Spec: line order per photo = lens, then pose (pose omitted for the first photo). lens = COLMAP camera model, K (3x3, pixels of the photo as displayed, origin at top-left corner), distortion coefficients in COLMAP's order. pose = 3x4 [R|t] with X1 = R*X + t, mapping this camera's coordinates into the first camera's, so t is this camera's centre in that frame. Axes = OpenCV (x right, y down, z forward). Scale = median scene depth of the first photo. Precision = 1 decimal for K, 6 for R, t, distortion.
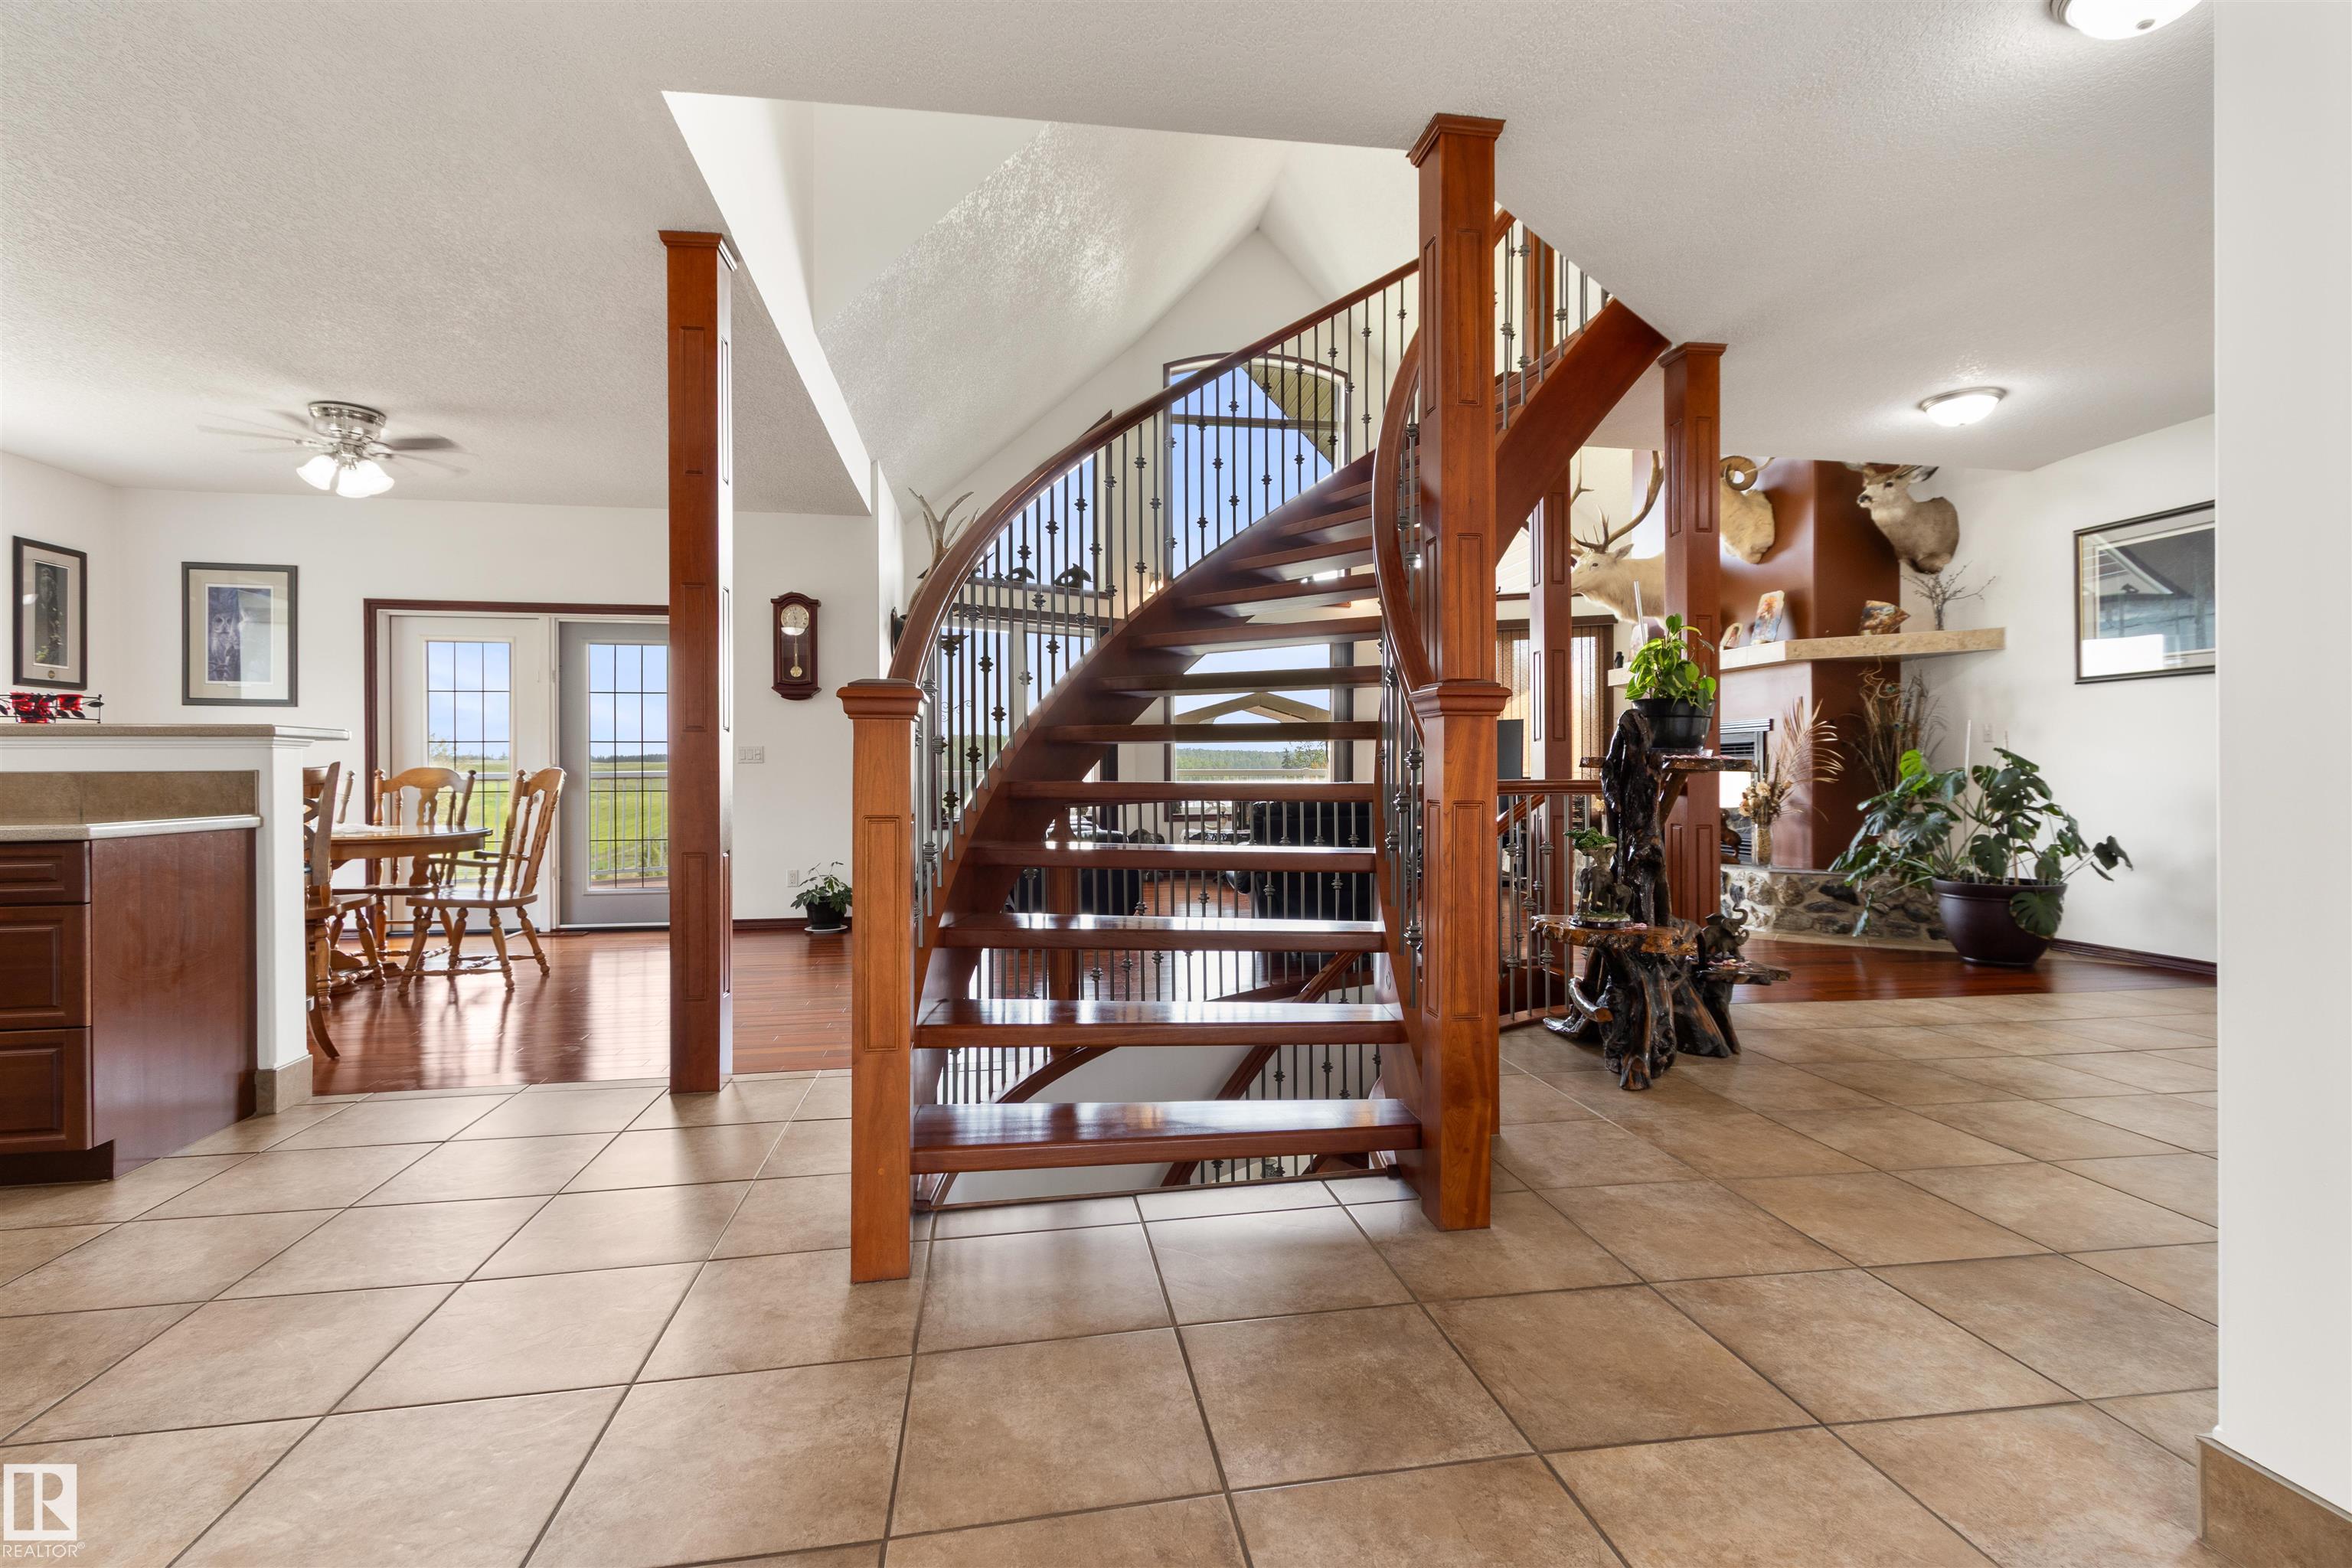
lens RADIAL K [[1088.2, 0, 1169.1], [0, 1088.2, 772.5], [0, 0, 1]] dist [0.005610, -0.000963]
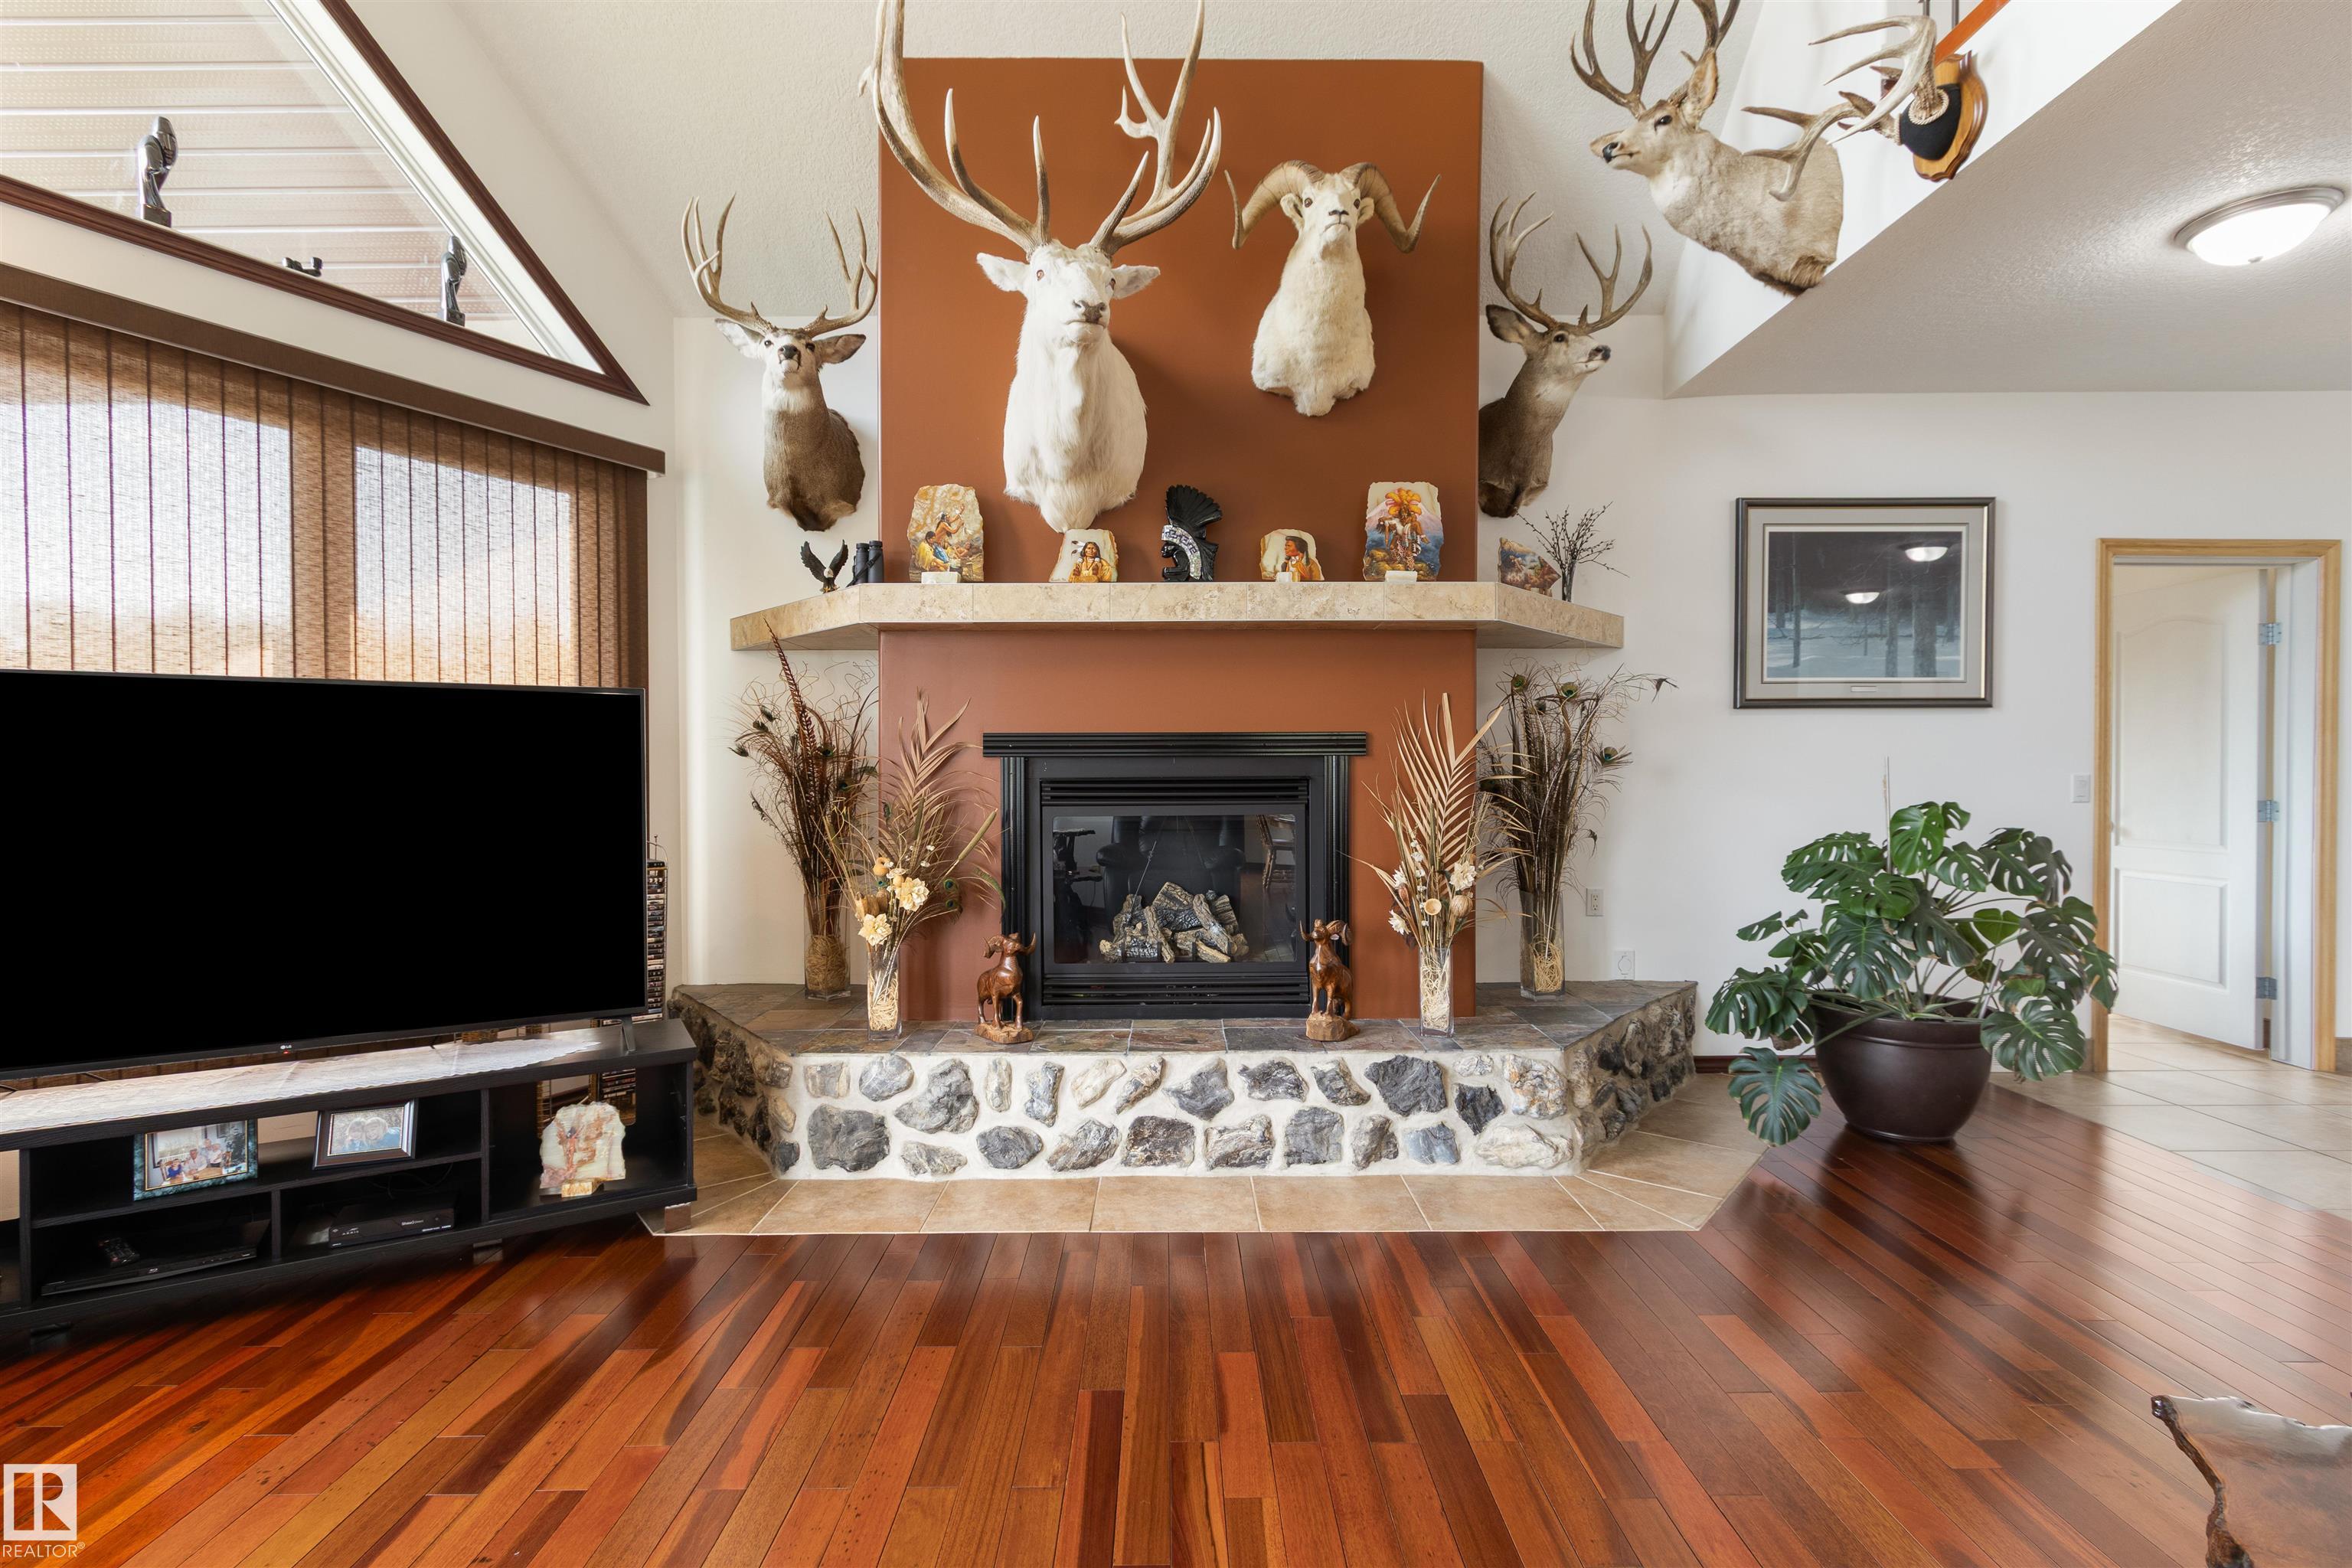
lens RADIAL K [[1088.2, 0, 1178.0], [0, 1088.2, 785.3], [0, 0, 1]] dist [0.005610, -0.000963]
pose [[0.160484, -0.010084, 0.986987, 0.050168], [0.003490, 0.999947, 0.009649, -0.037524], [-0.987032, 0.001896, 0.160511, 1.257964]]
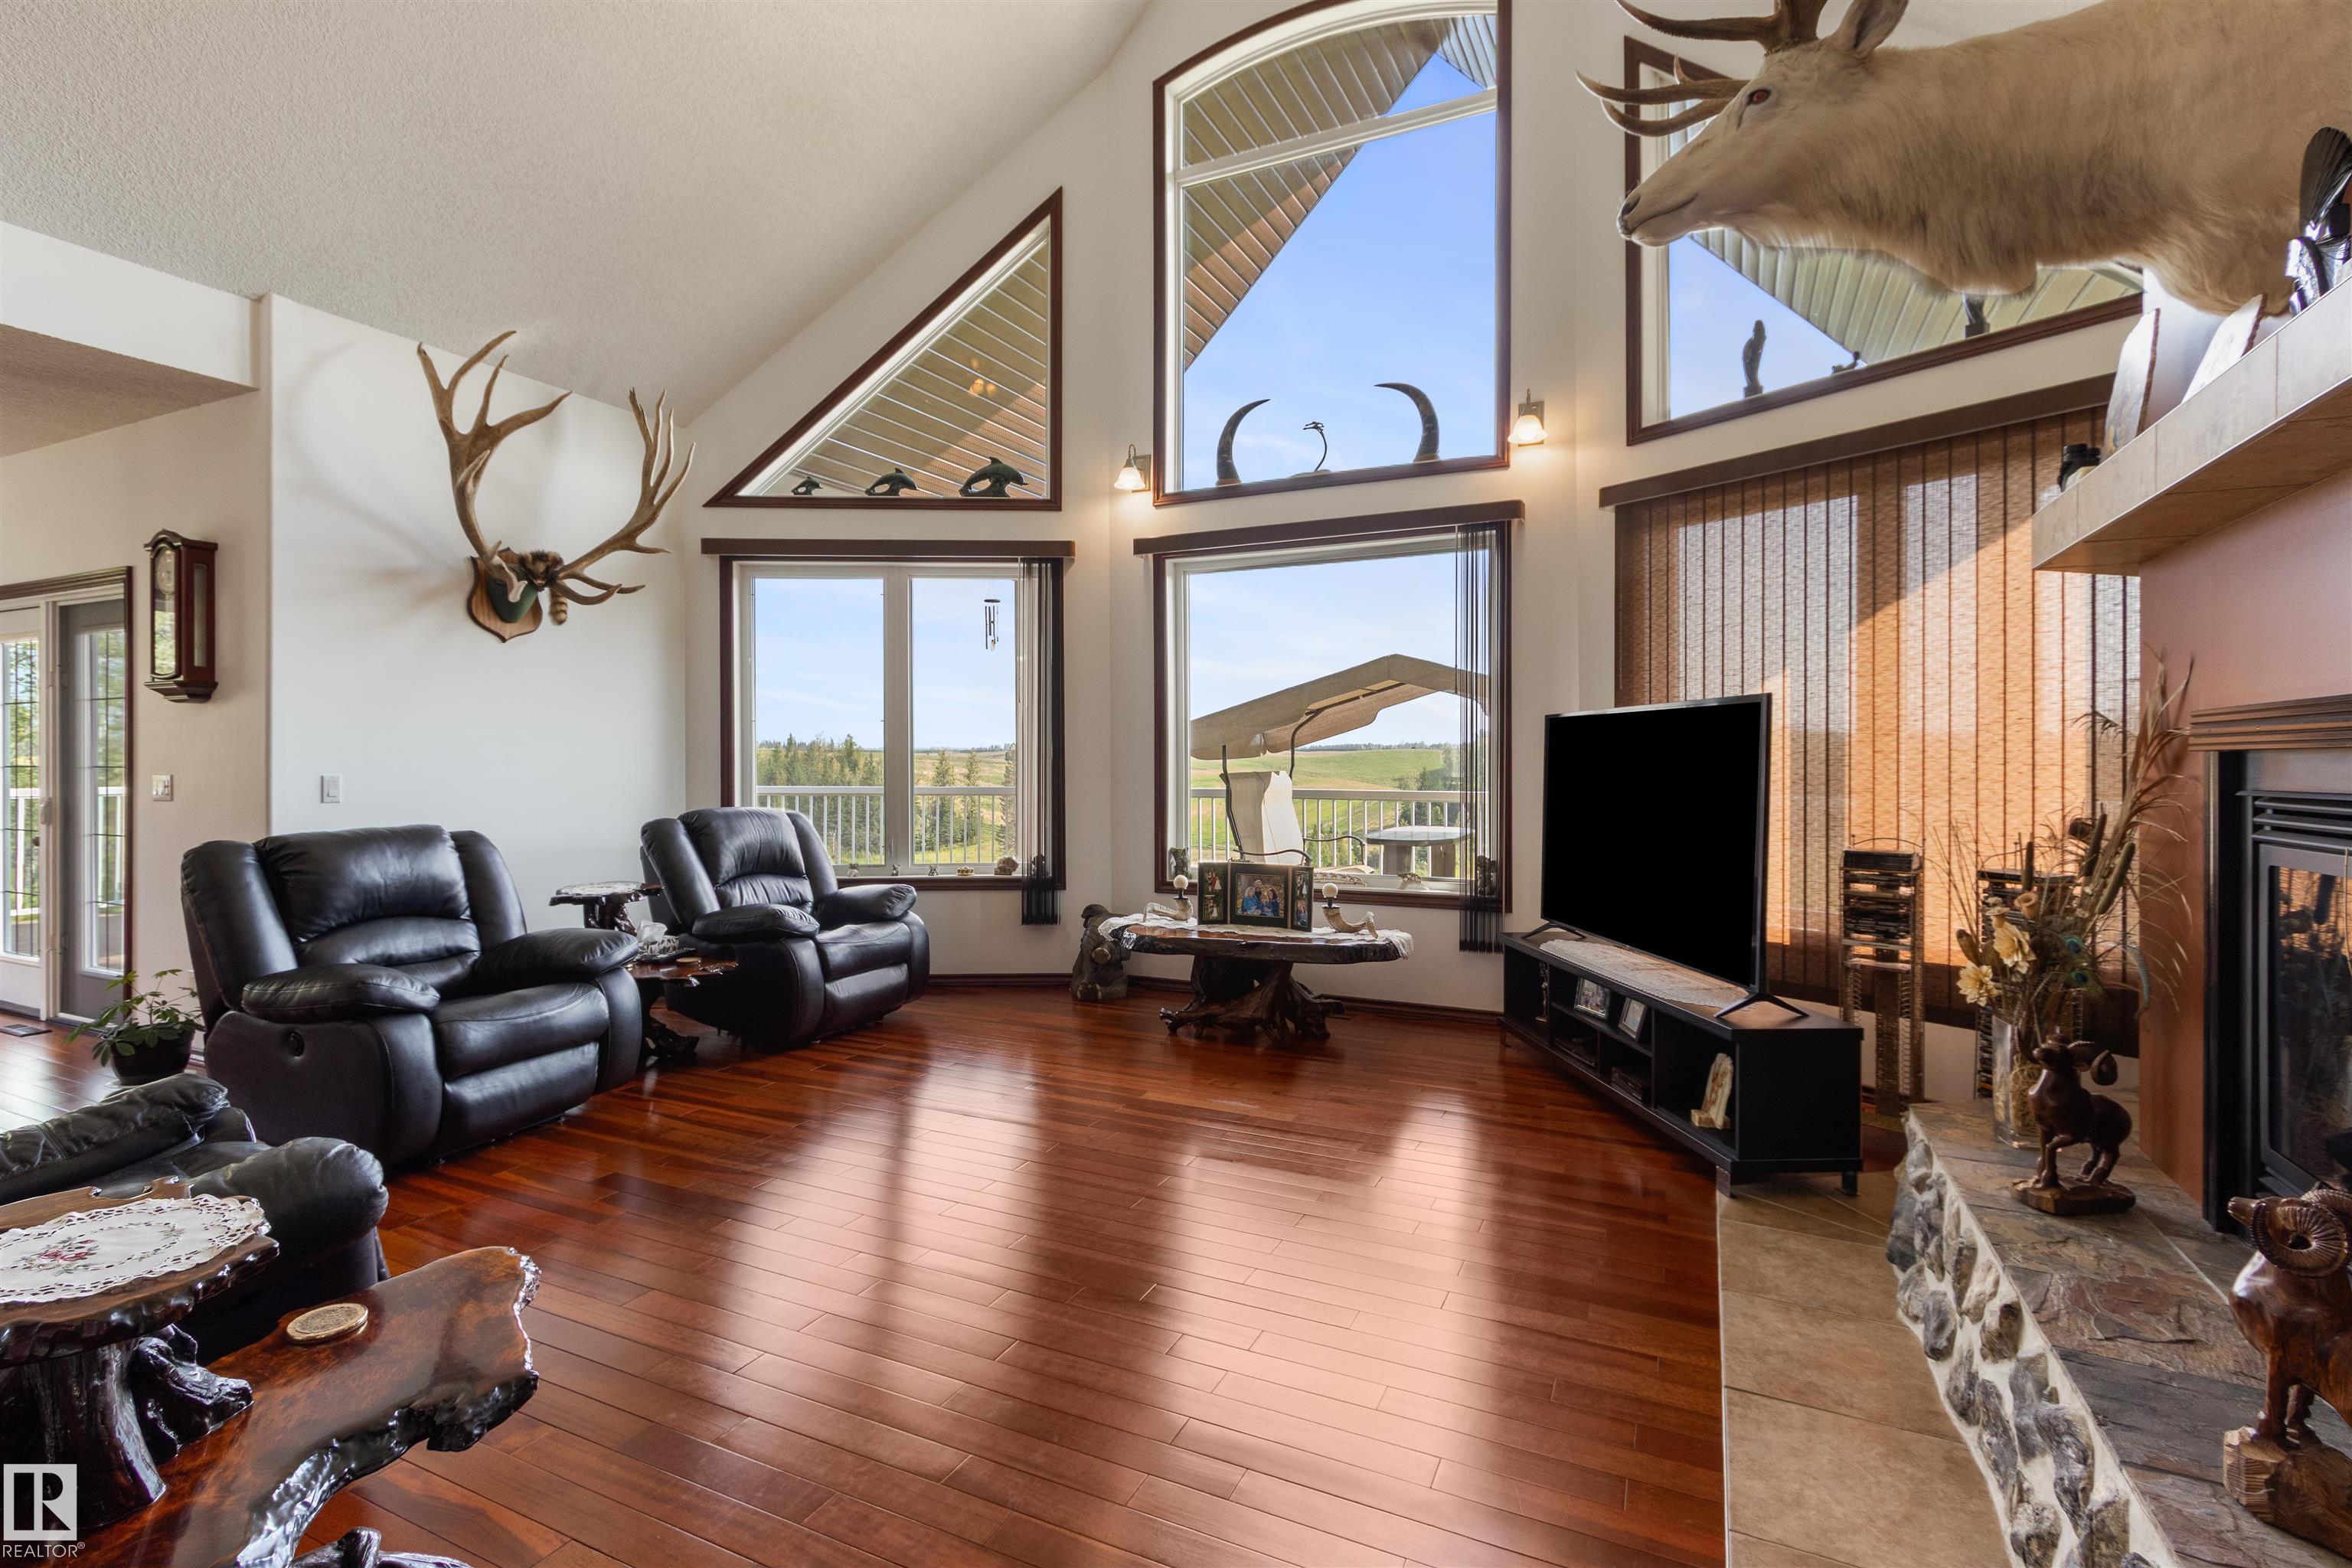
lens RADIAL K [[1088.2, 0, 1156.0], [0, 1088.2, 753.8], [0, 0, 1]] dist [0.005610, -0.000963]
pose [[0.816595, 0.002198, -0.577206, 0.576738], [-0.005478, 0.999977, -0.003942, -0.044718], [0.577184, 0.006380, 0.816589, 0.962957]]
